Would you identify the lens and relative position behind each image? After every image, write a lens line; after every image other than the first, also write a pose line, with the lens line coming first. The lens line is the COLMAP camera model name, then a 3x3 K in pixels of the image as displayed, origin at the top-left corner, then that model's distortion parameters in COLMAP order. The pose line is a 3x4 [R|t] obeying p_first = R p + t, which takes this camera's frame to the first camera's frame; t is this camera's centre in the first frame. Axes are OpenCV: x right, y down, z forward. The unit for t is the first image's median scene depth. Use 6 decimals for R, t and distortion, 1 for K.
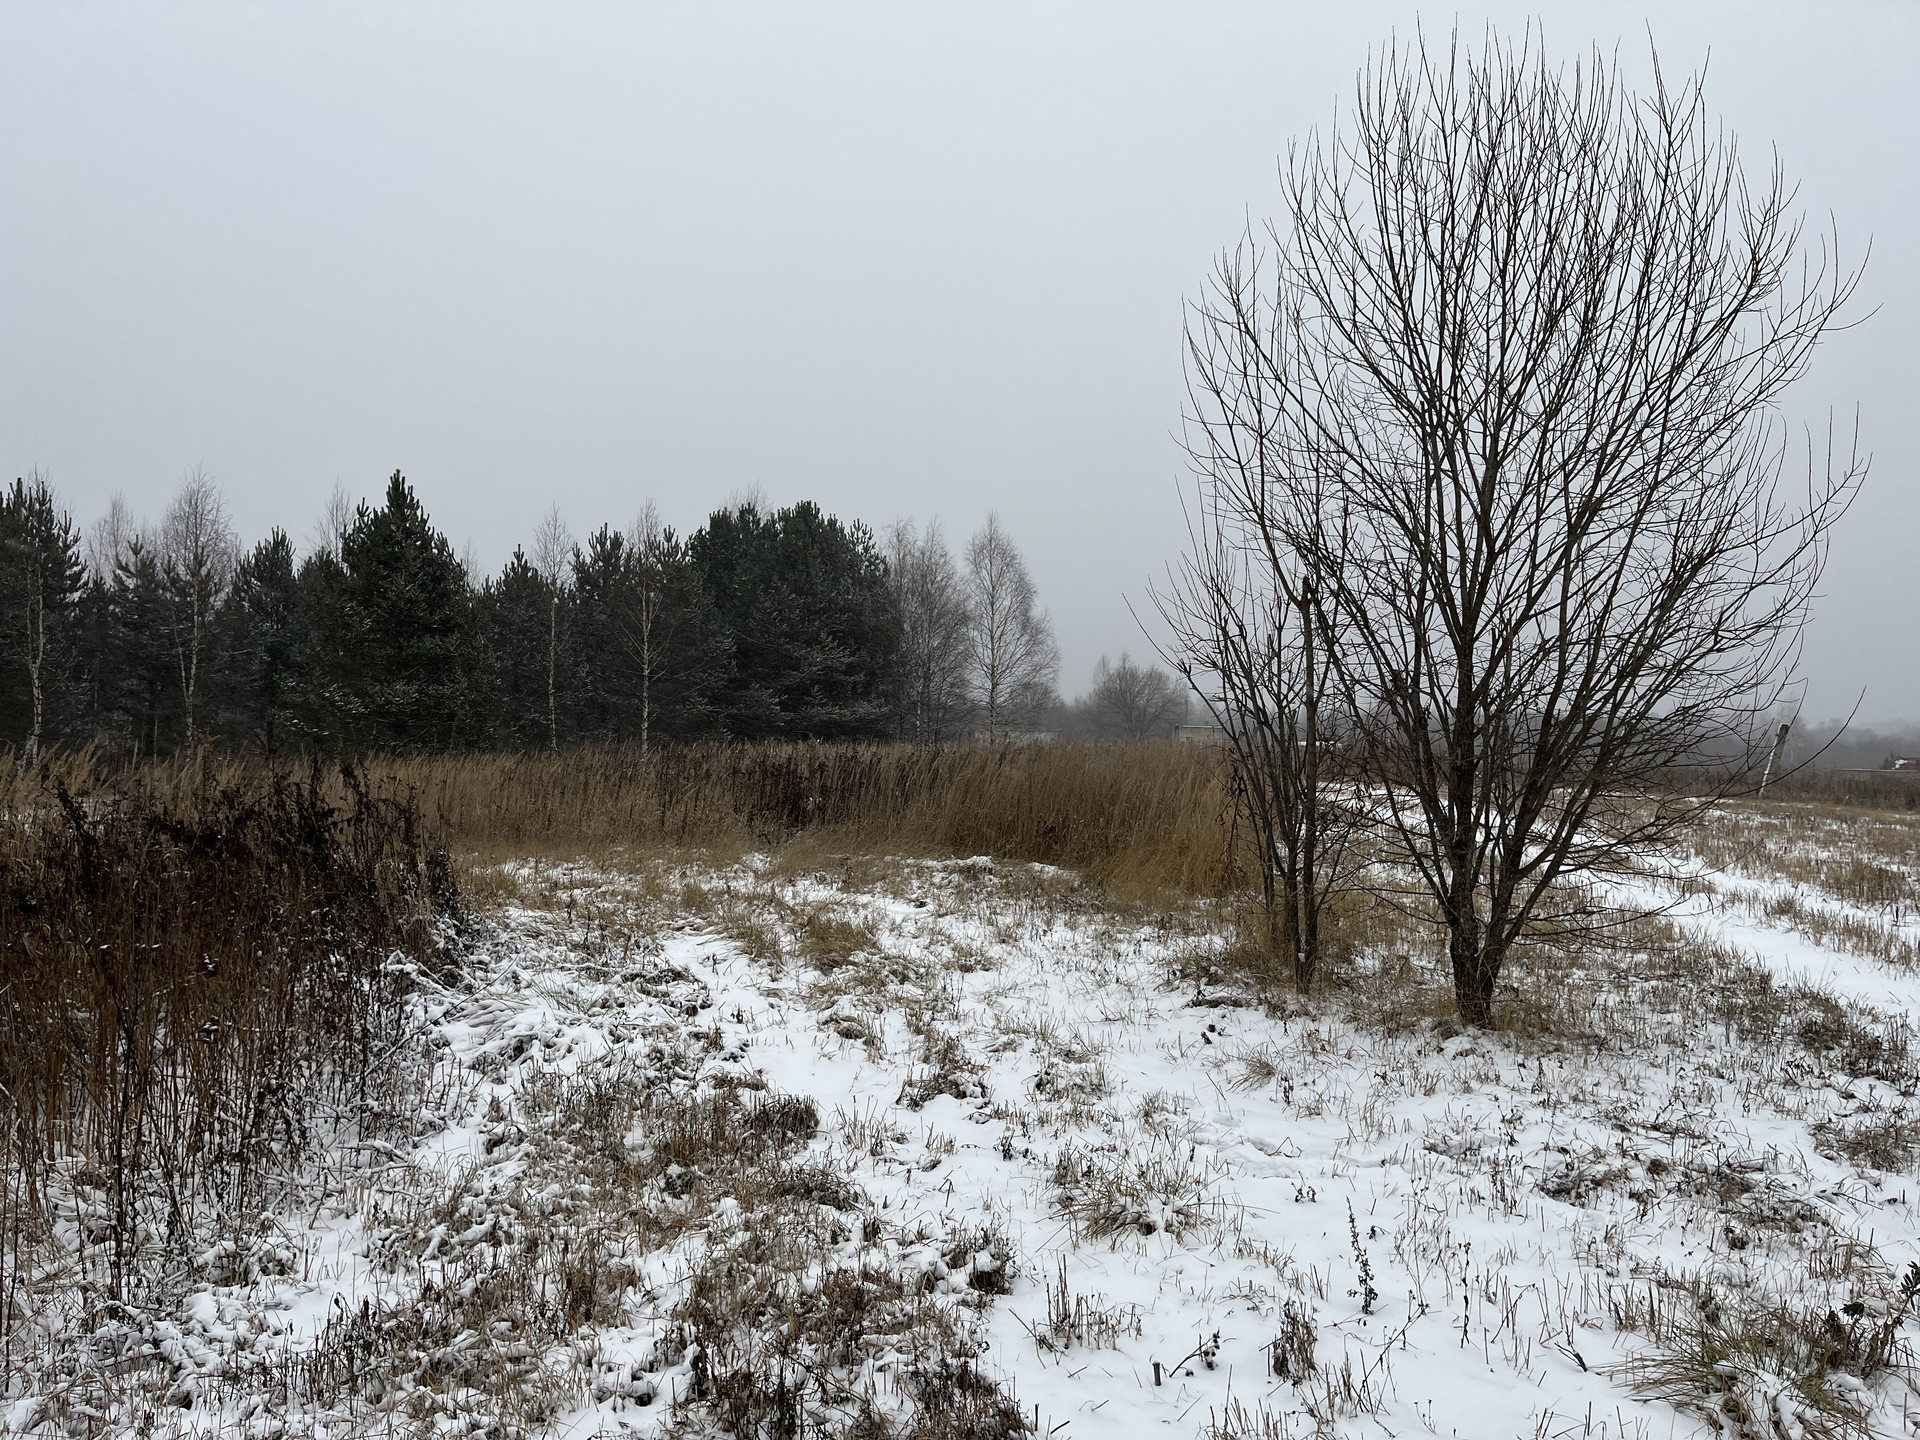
lens RADIAL K [[1436.0, 0, 957.8], [0, 1436.0, 722.0], [0, 0, 1]] dist [0.071745, -0.094505]
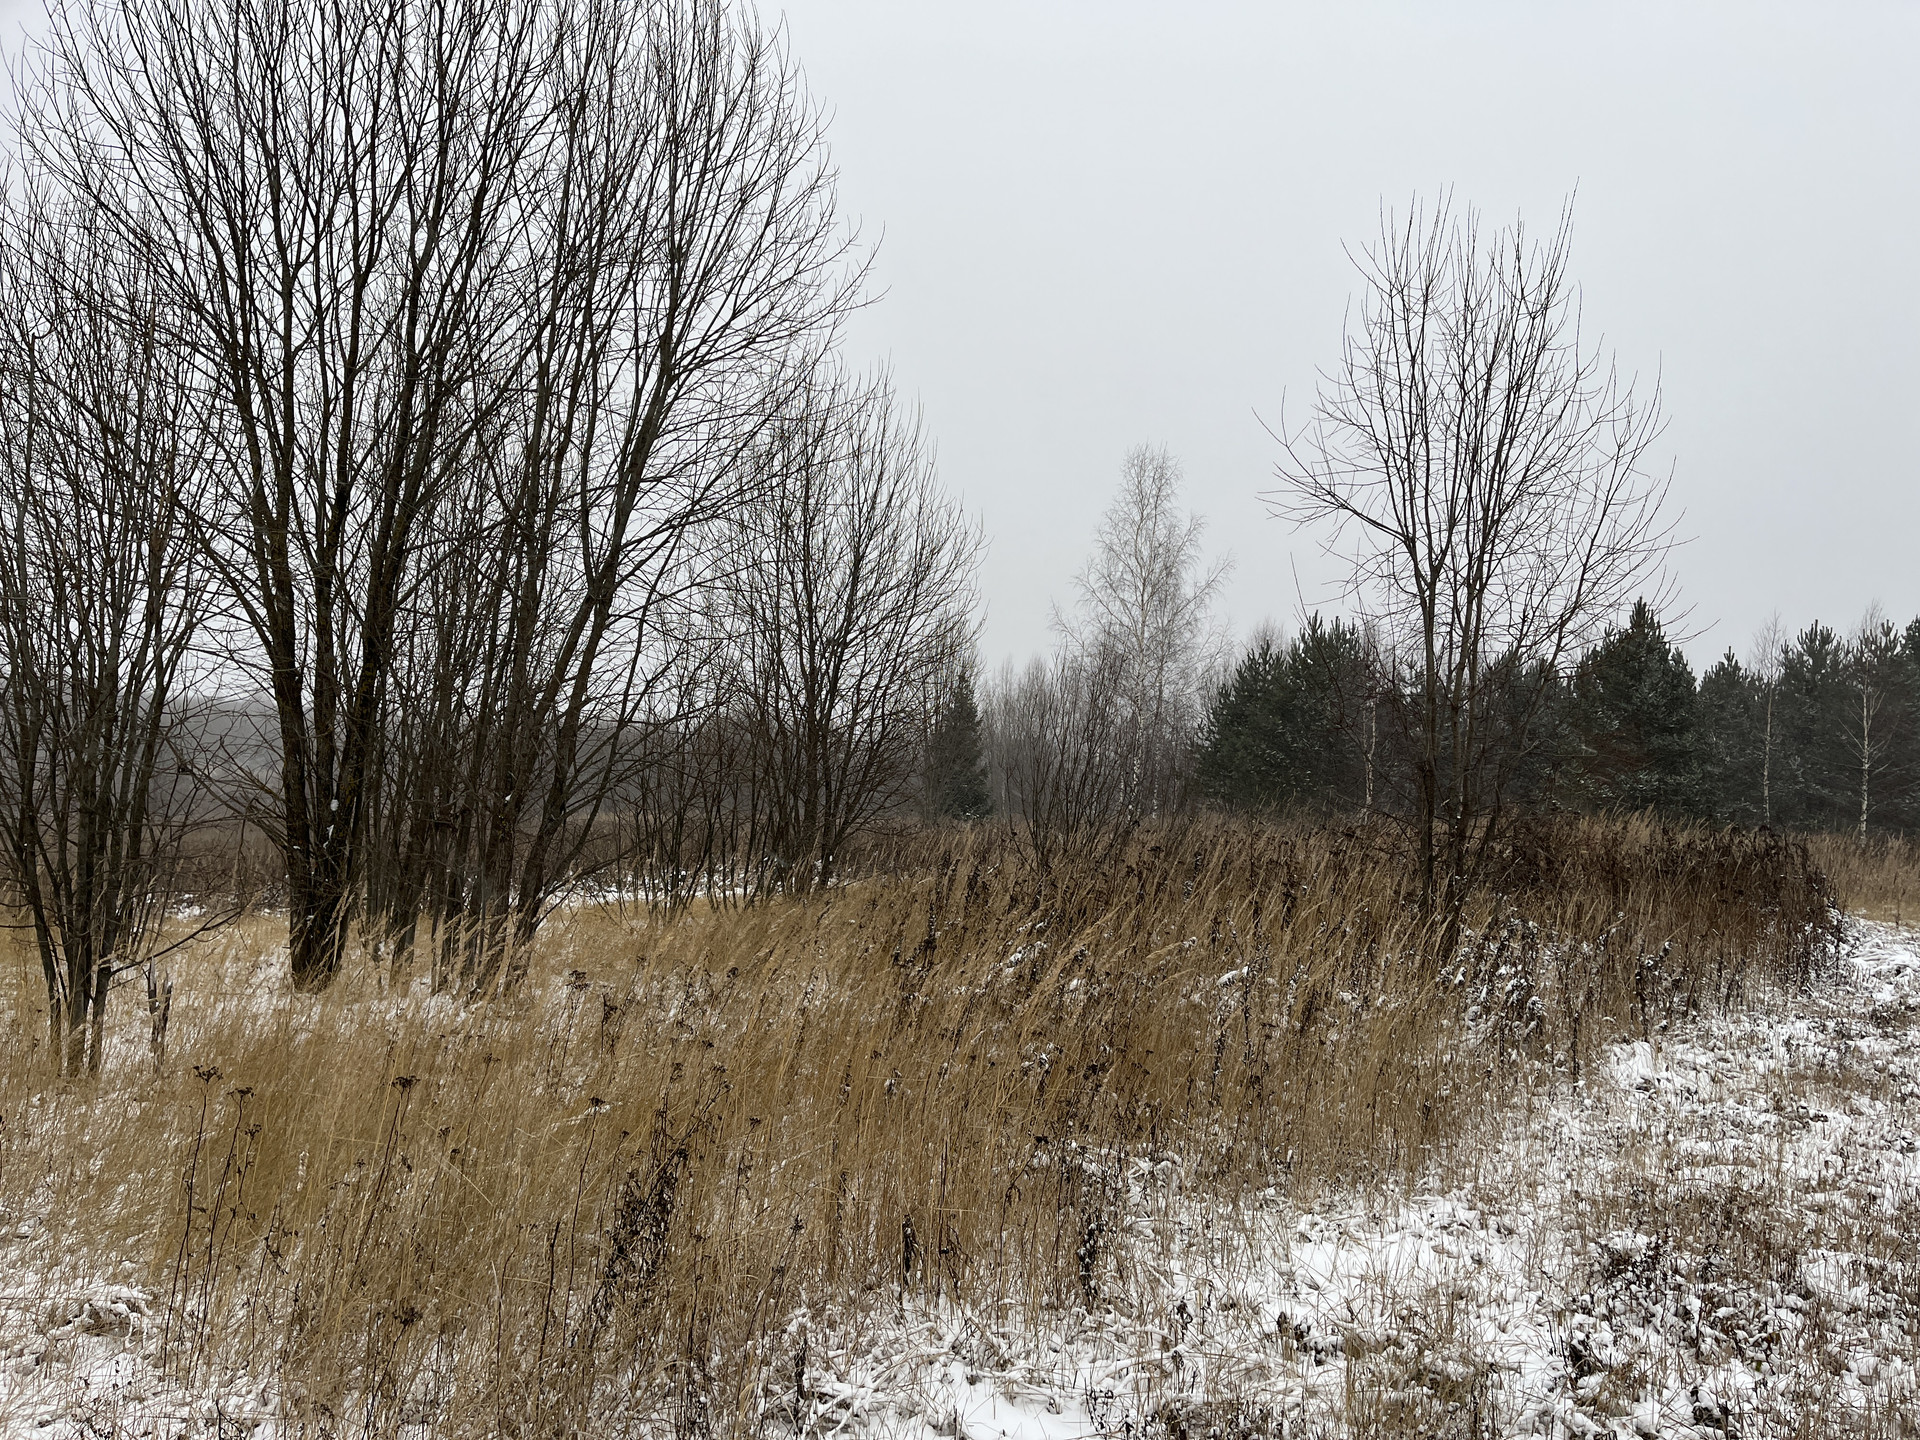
lens RADIAL K [[1436.0, 0, 976.3], [0, 1436.0, 735.4], [0, 0, 1]] dist [0.071745, -0.094505]
pose [[0.740287, 0.003072, -0.672284, 0.020164], [-0.036243, 0.998718, -0.035346, 0.004927], [0.671313, 0.050531, 0.739449, -0.277200]]
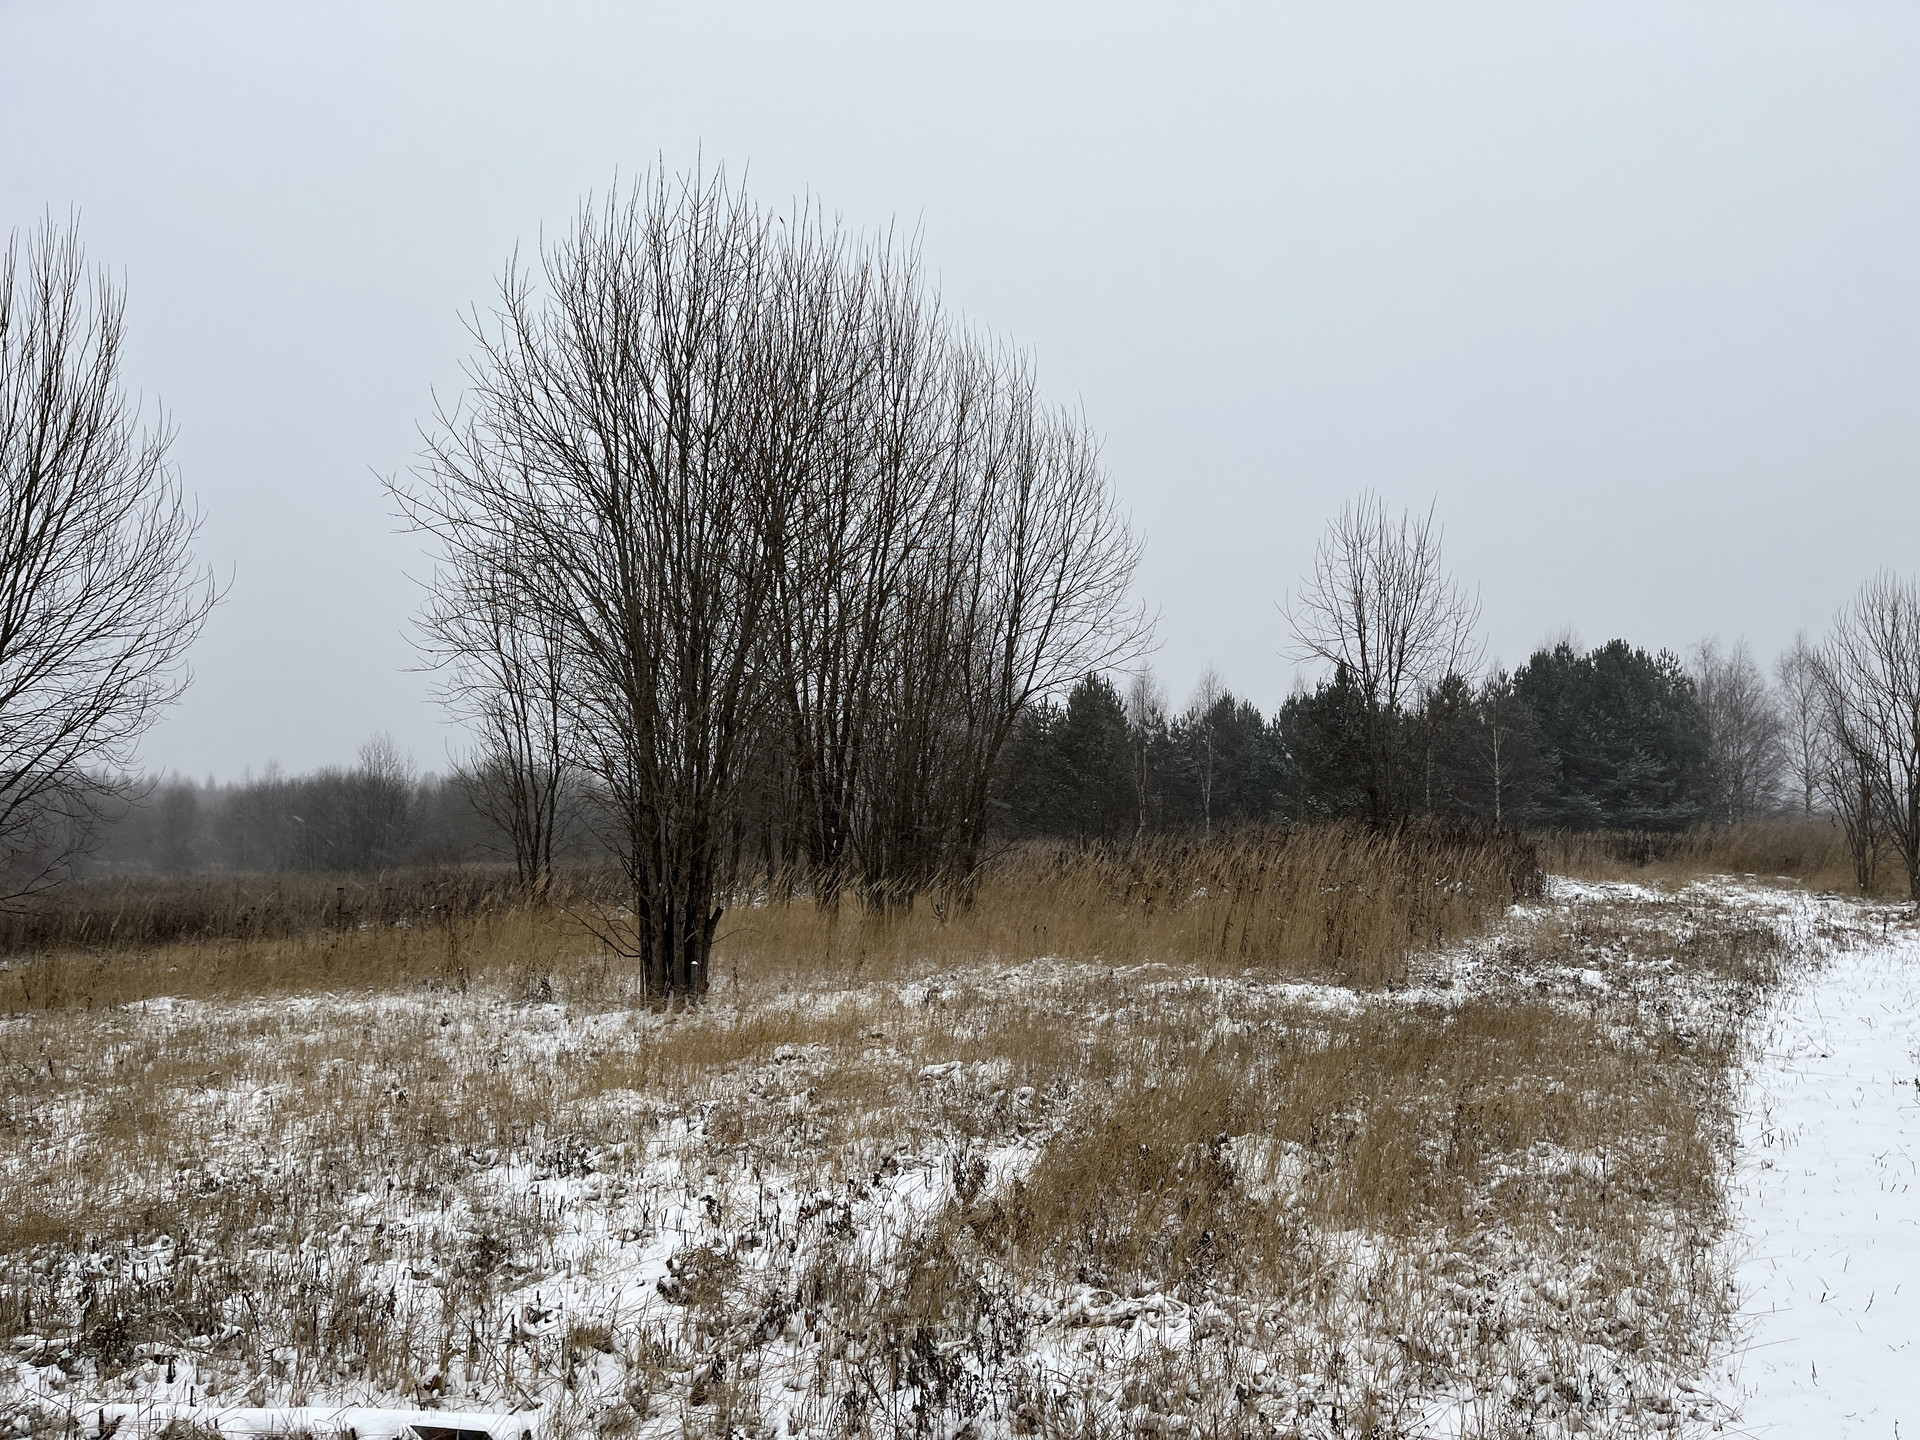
lens RADIAL K [[1436.0, 0, 968.9], [0, 1436.0, 729.7], [0, 0, 1]] dist [0.071745, -0.094505]
pose [[0.870284, -0.036232, -0.491215, 0.032013], [0.001806, 0.997519, -0.070376, 0.014344], [0.492546, 0.060360, 0.868191, -0.585593]]
